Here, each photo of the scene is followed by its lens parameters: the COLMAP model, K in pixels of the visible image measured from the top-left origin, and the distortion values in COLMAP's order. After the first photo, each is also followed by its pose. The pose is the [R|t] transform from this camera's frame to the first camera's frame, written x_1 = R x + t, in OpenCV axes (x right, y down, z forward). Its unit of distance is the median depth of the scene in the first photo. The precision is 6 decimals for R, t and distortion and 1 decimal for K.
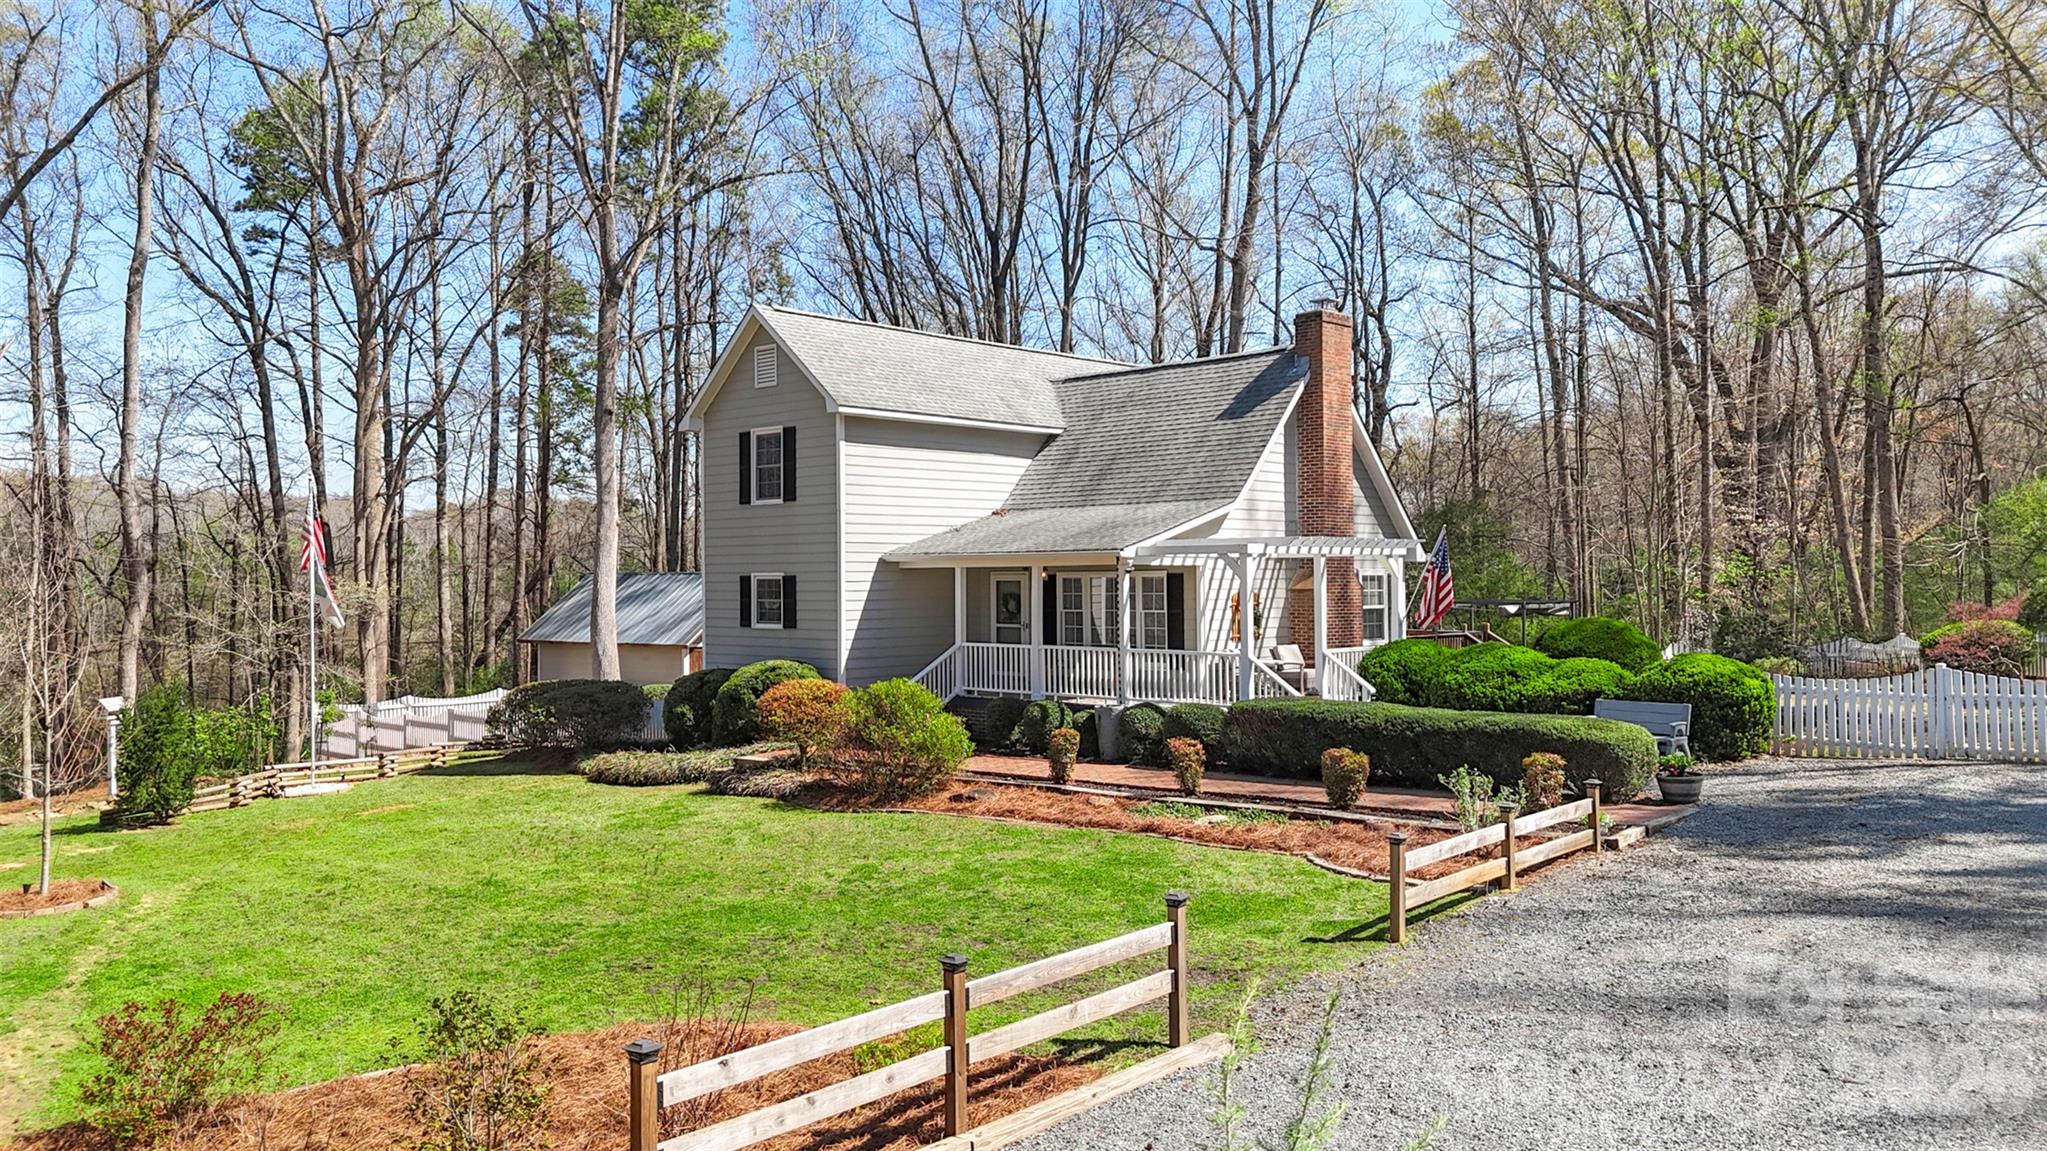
lens RADIAL K [[1506.9, 0, 1015.1], [0, 1506.9, 548.5], [0, 0, 1]] dist [0.030882, -0.000397]
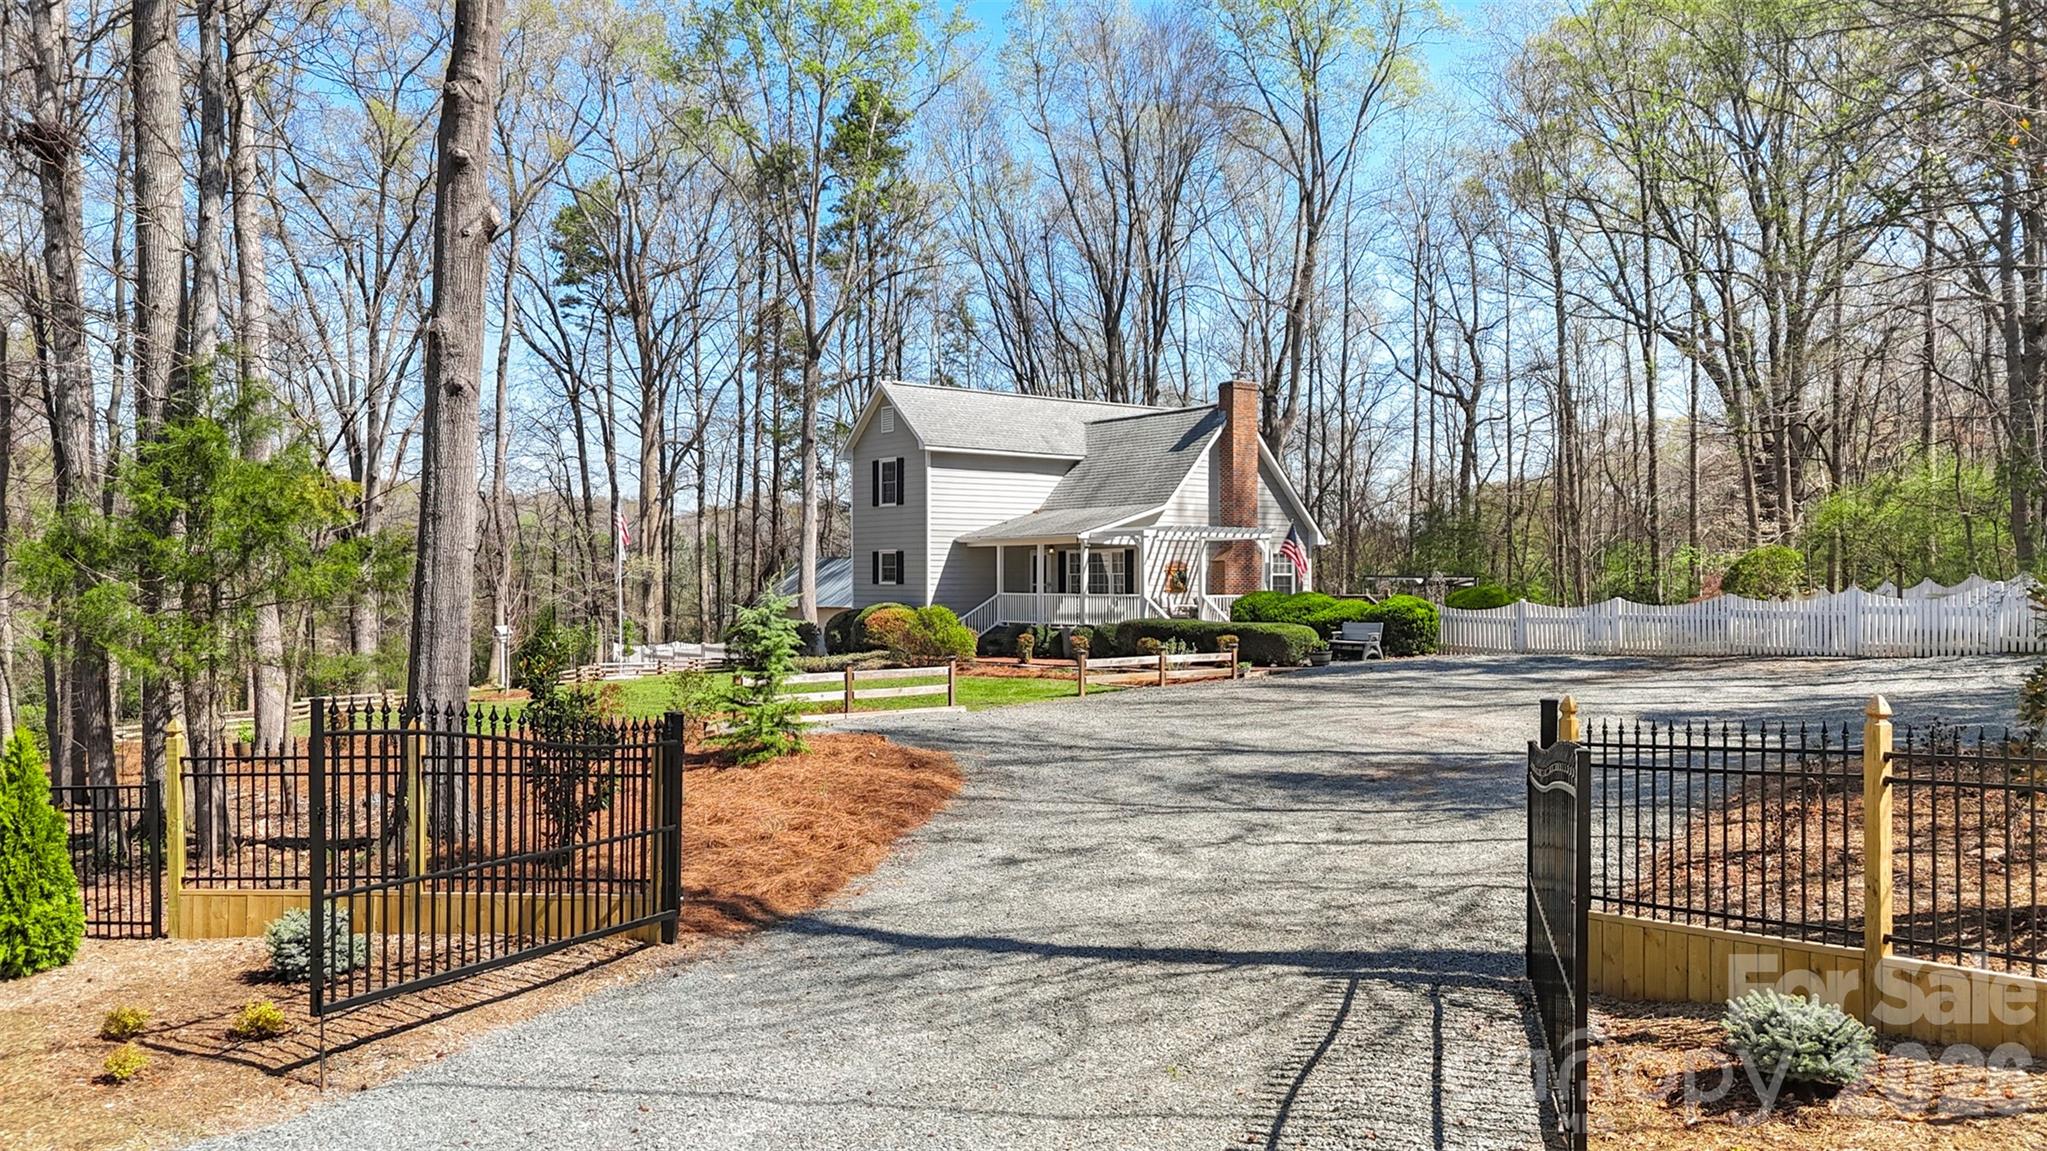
lens RADIAL K [[1497.0, 0, 1023.5], [0, 1497.0, 575.5], [0, 0, 1]] dist [0.025805, 0.001159]
pose [[0.987813, 0.007037, -0.155487, 0.181632], [-0.004445, 0.999845, 0.017010, 0.013064], [0.155583, -0.016112, 0.987691, -0.438949]]
